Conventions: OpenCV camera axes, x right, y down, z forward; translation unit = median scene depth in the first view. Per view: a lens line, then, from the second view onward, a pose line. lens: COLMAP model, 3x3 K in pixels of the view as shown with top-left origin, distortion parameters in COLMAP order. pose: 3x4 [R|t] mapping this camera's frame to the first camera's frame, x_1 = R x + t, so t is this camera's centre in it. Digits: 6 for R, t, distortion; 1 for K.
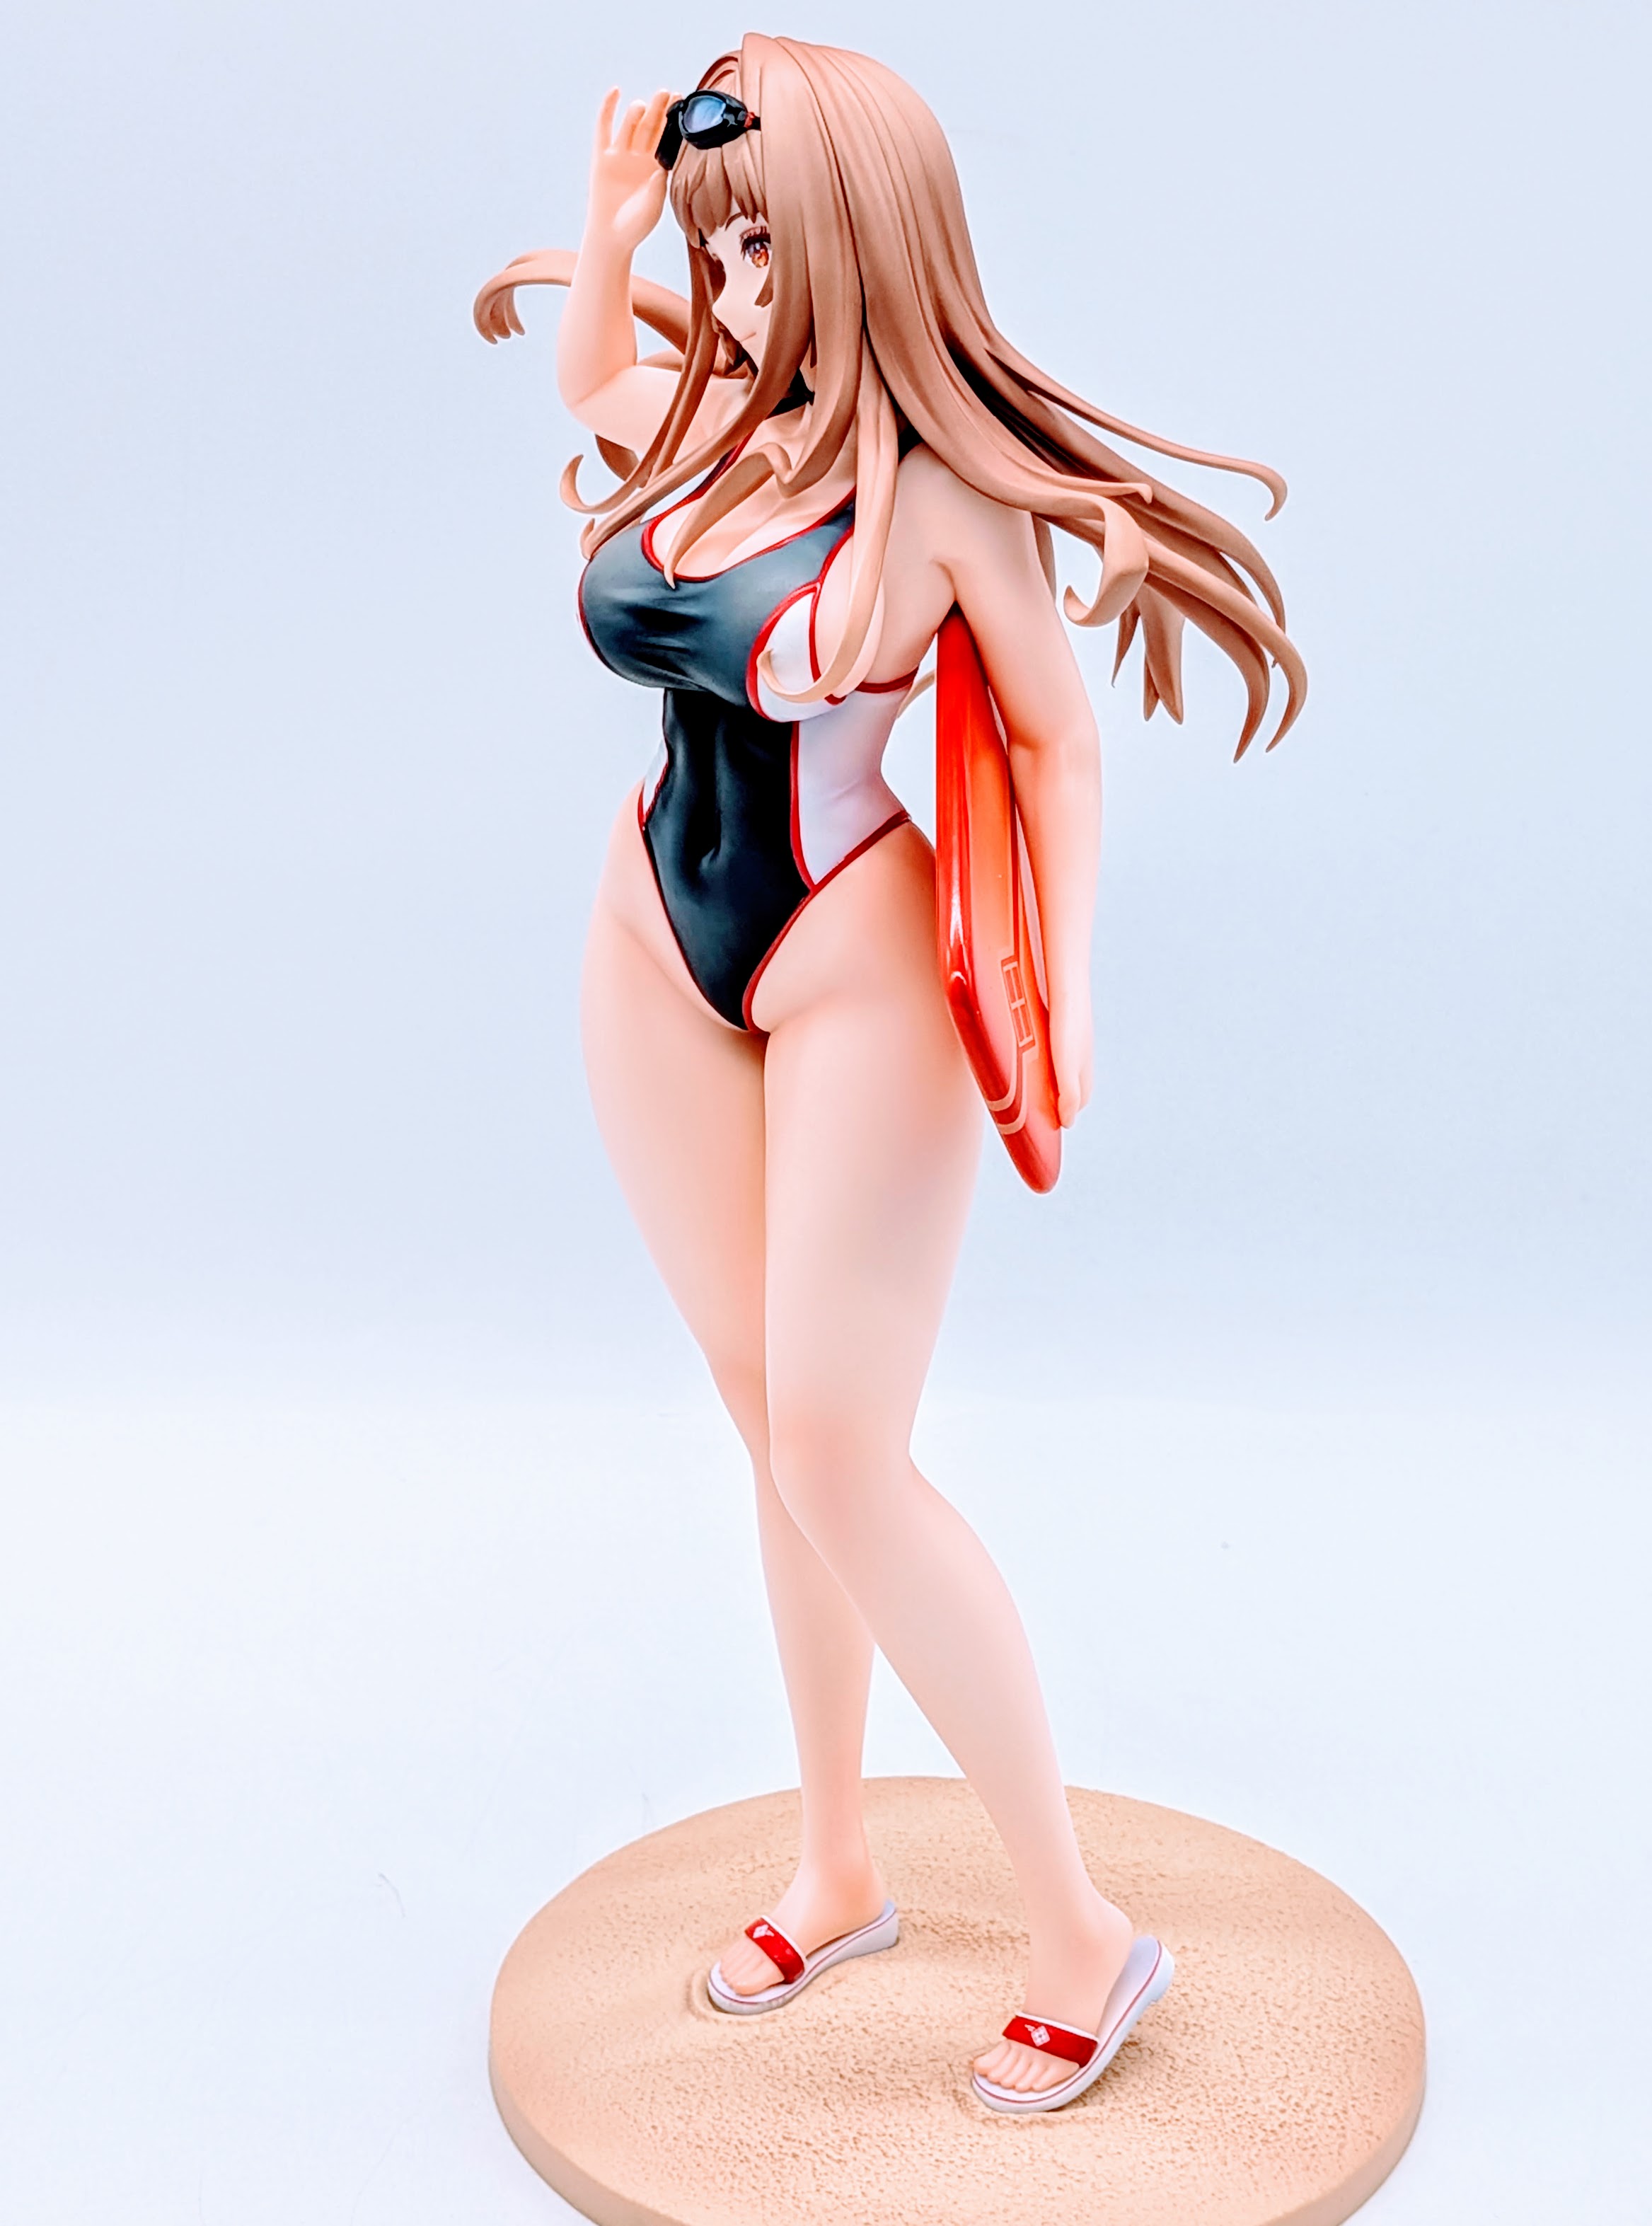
lens RADIAL K [[4270.5, 0, 806.7], [0, 4270.5, 1106.6], [0, 0, 1]] dist [0.062843, 0.000000]
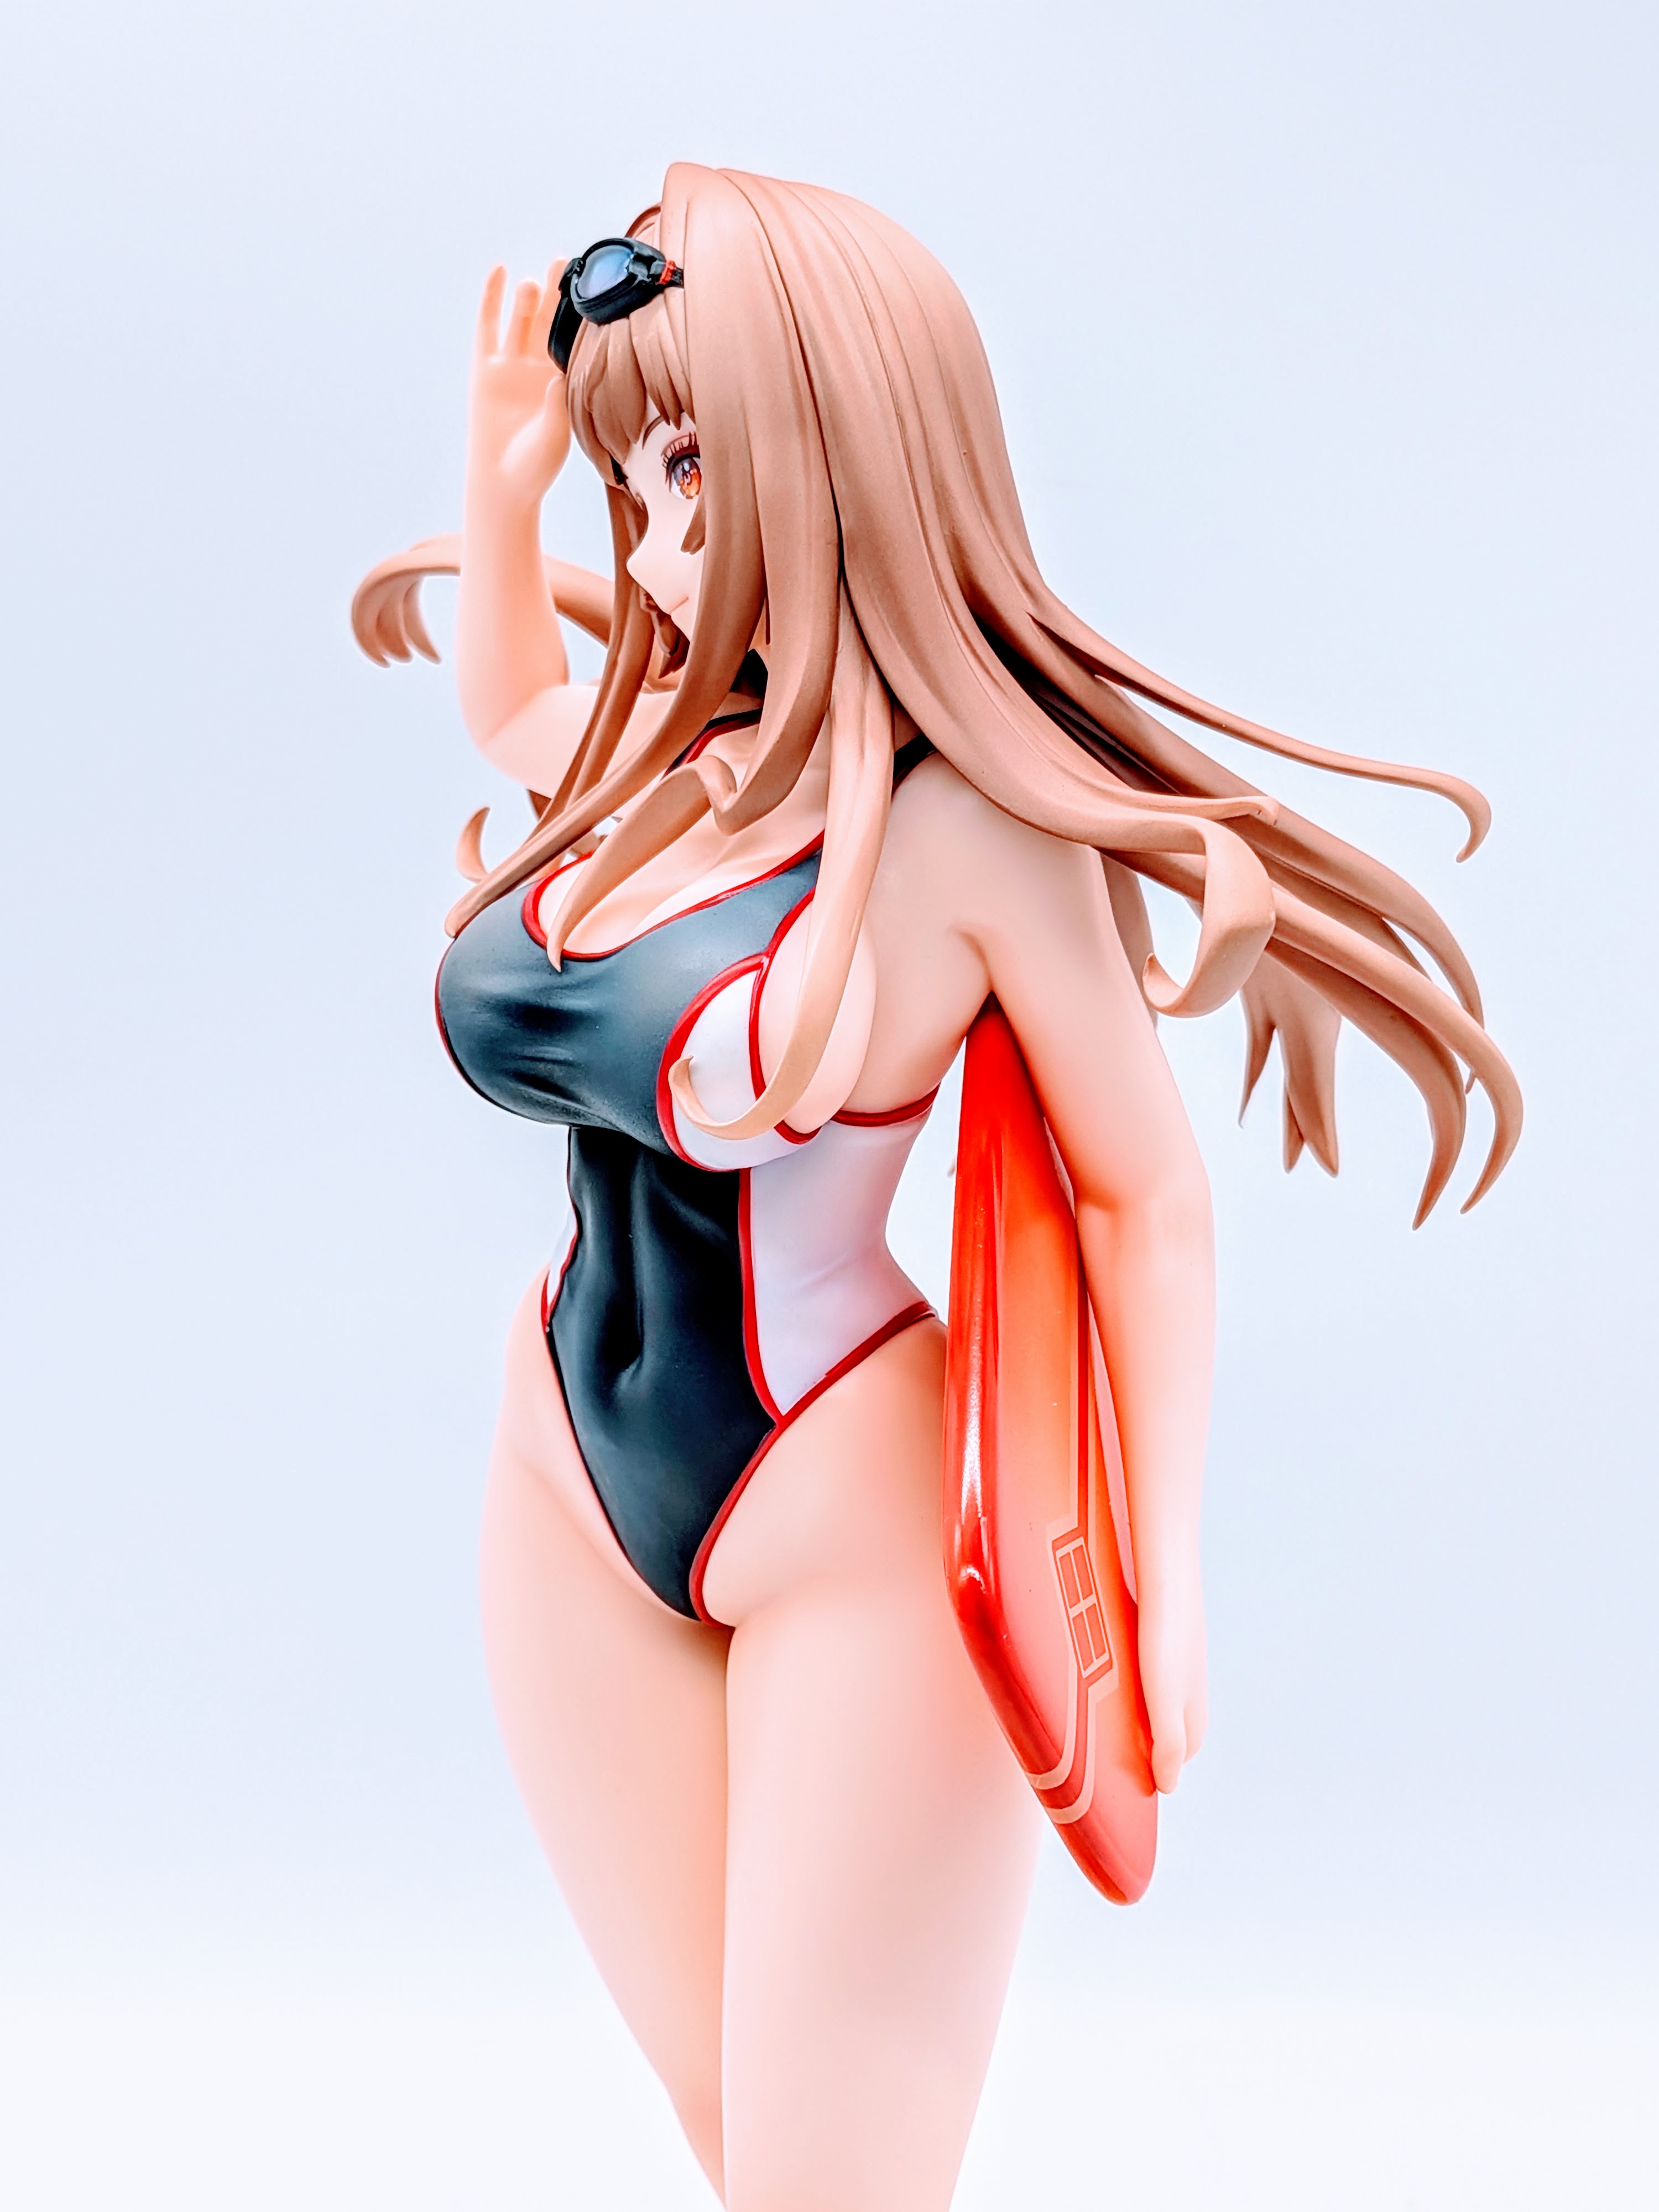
lens RADIAL K [[3320.4, 0, 860.7], [0, 3320.4, 1178.7], [0, 0, 1]] dist [0.104330, 0.000000]
pose [[0.998211, -0.006917, -0.059389, 0.045699], [0.001111, 0.995261, -0.097238, -0.038730], [0.059780, 0.096998, 0.993488, 0.489694]]
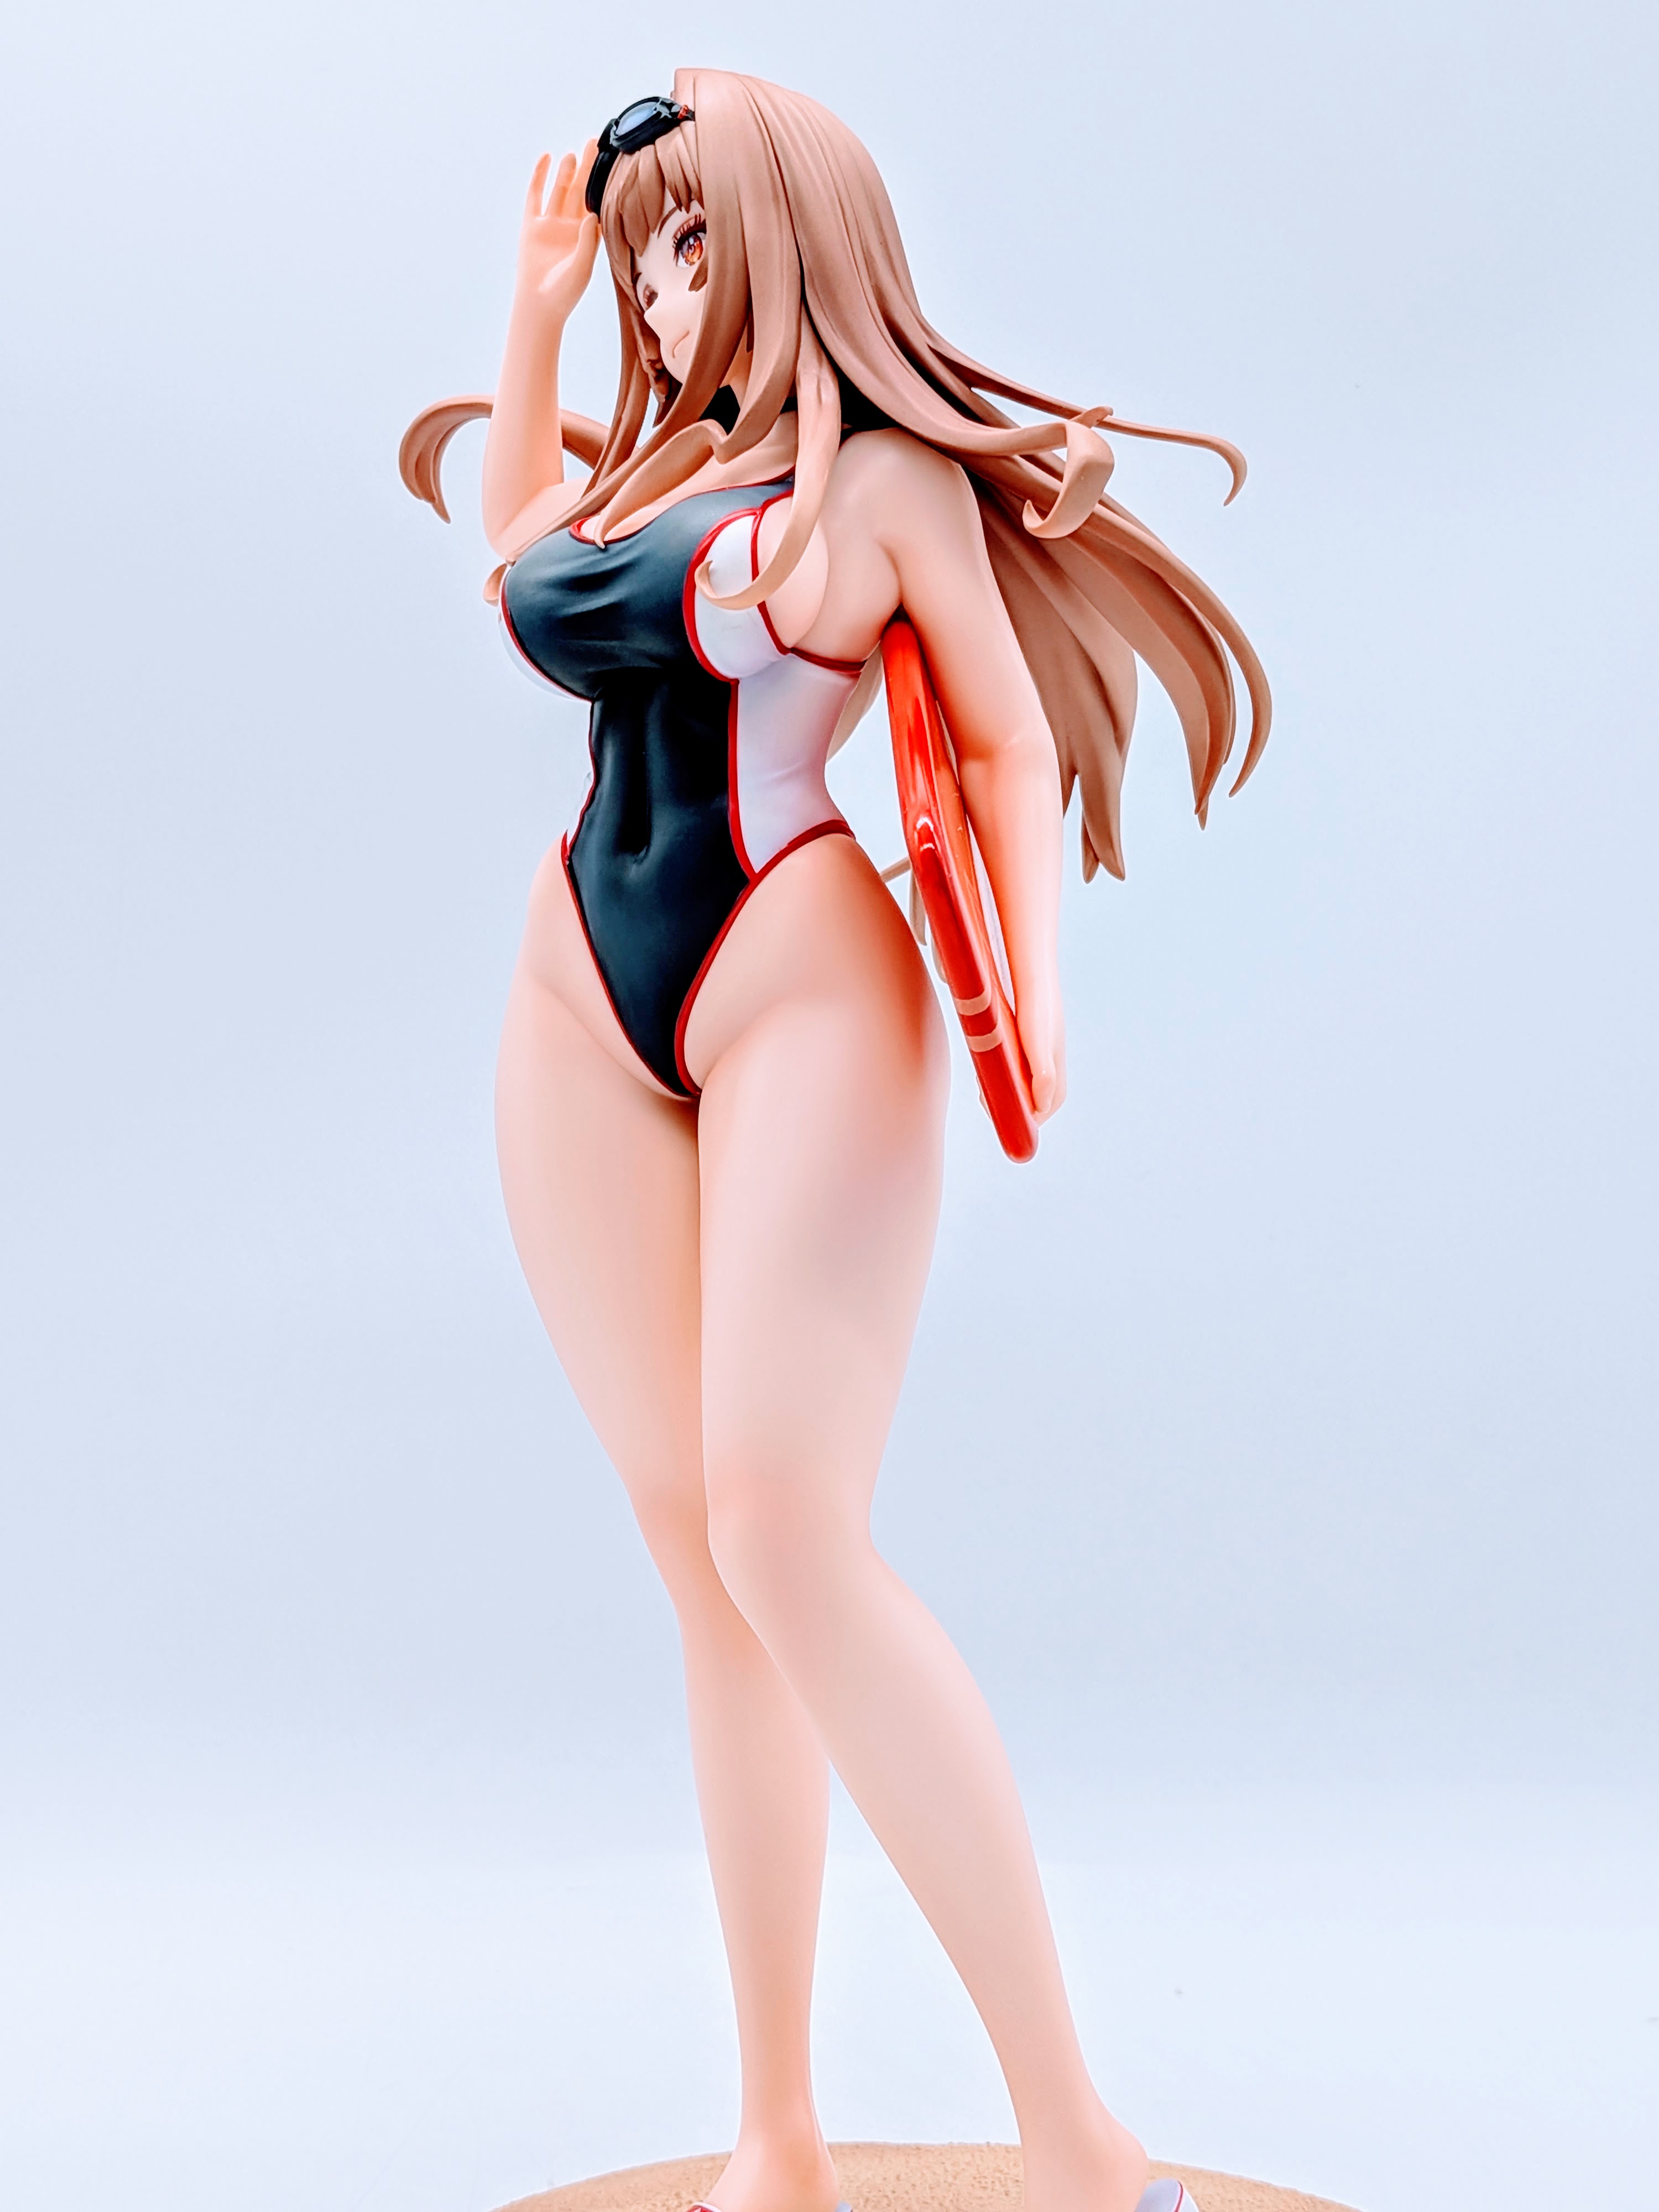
lens RADIAL K [[3320.4, 0, 840.9], [0, 3320.4, 1090.2], [0, 0, 1]] dist [0.104330, 0.000000]
pose [[0.998772, -0.001509, 0.049513, -0.015331], [0.019251, 0.932794, -0.359895, 0.251359], [-0.045643, 0.360406, 0.931678, 0.357415]]
